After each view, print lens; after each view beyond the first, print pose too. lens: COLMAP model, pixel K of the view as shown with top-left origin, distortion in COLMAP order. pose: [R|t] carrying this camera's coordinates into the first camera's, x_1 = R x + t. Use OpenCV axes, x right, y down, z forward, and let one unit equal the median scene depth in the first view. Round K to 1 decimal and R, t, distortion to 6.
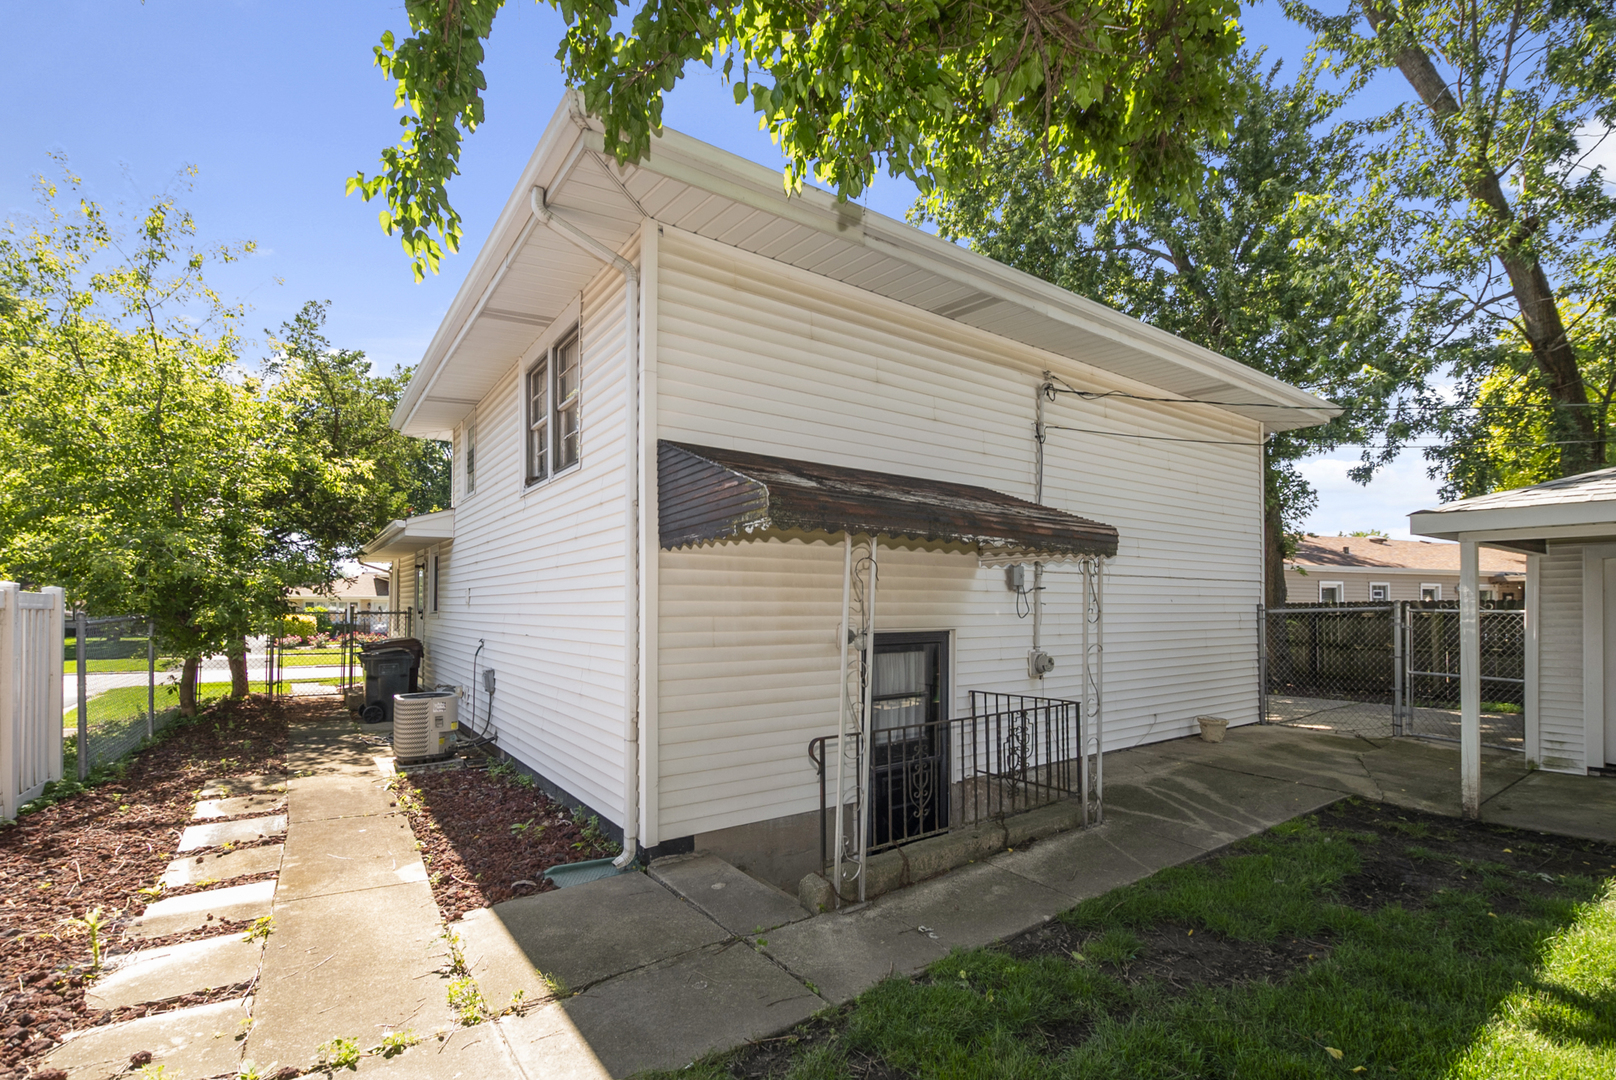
lens RADIAL K [[711.2, 0, 816.6], [0, 711.2, 593.3], [0, 0, 1]] dist [0.005816, -0.001356]
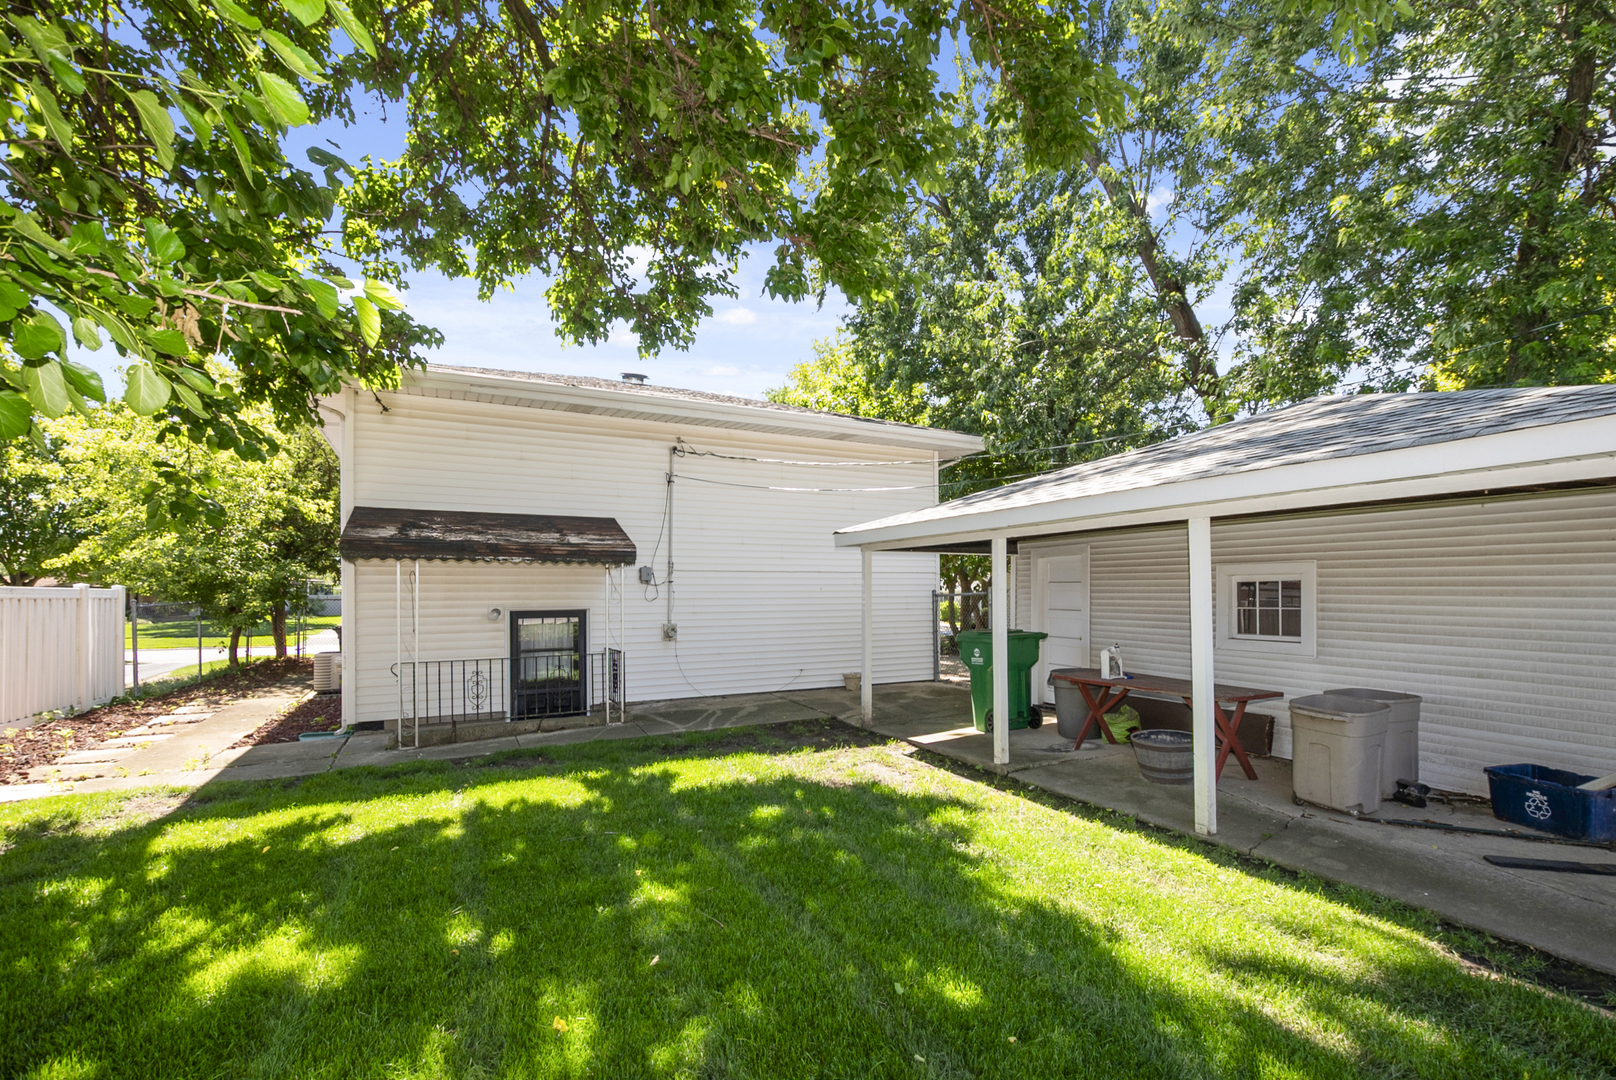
lens RADIAL K [[711.2, 0, 840.0], [0, 711.2, 570.8], [0, 0, 1]] dist [0.005816, -0.001356]
pose [[0.989353, -0.009033, -0.145254, 0.997611], [0.007126, 0.999882, -0.013644, -0.006543], [0.145360, 0.012464, 0.989300, -0.505579]]
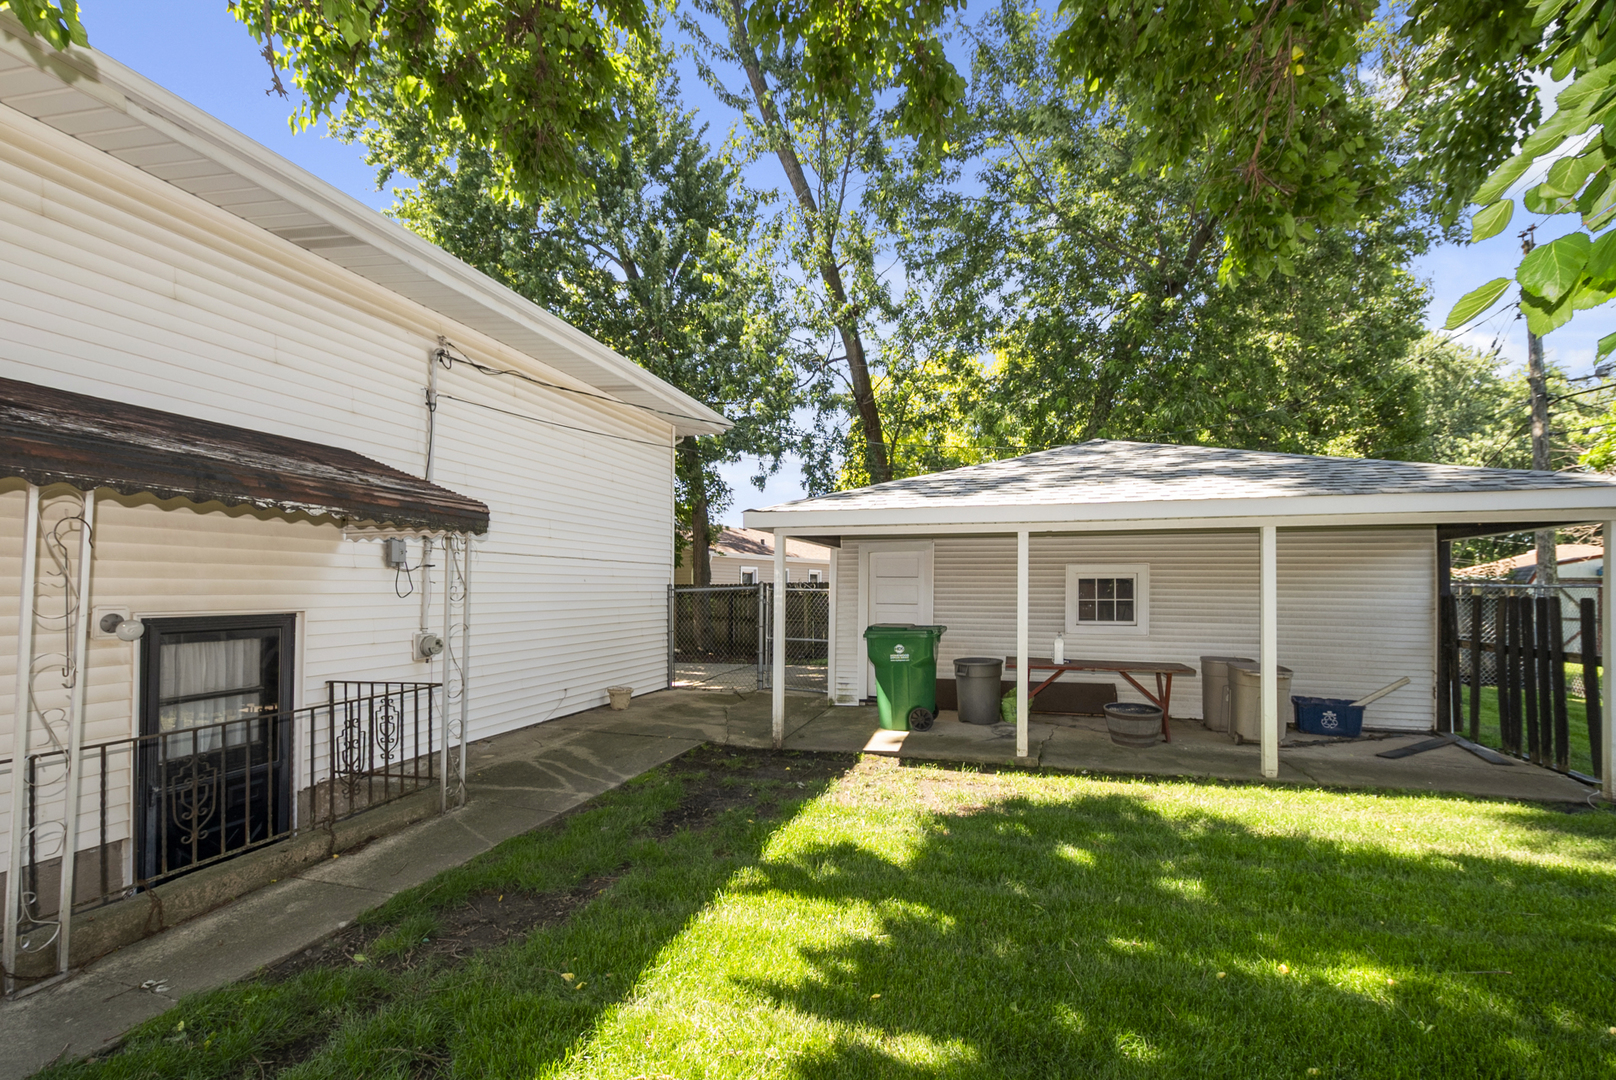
lens RADIAL K [[711.2, 0, 809.0], [0, 711.2, 577.1], [0, 0, 1]] dist [0.005816, -0.001356]
pose [[0.789652, 0.009216, 0.613486, 0.148074], [-0.010244, 0.999946, -0.001836, 0.004903], [-0.613470, -0.004835, 0.789703, -0.053635]]
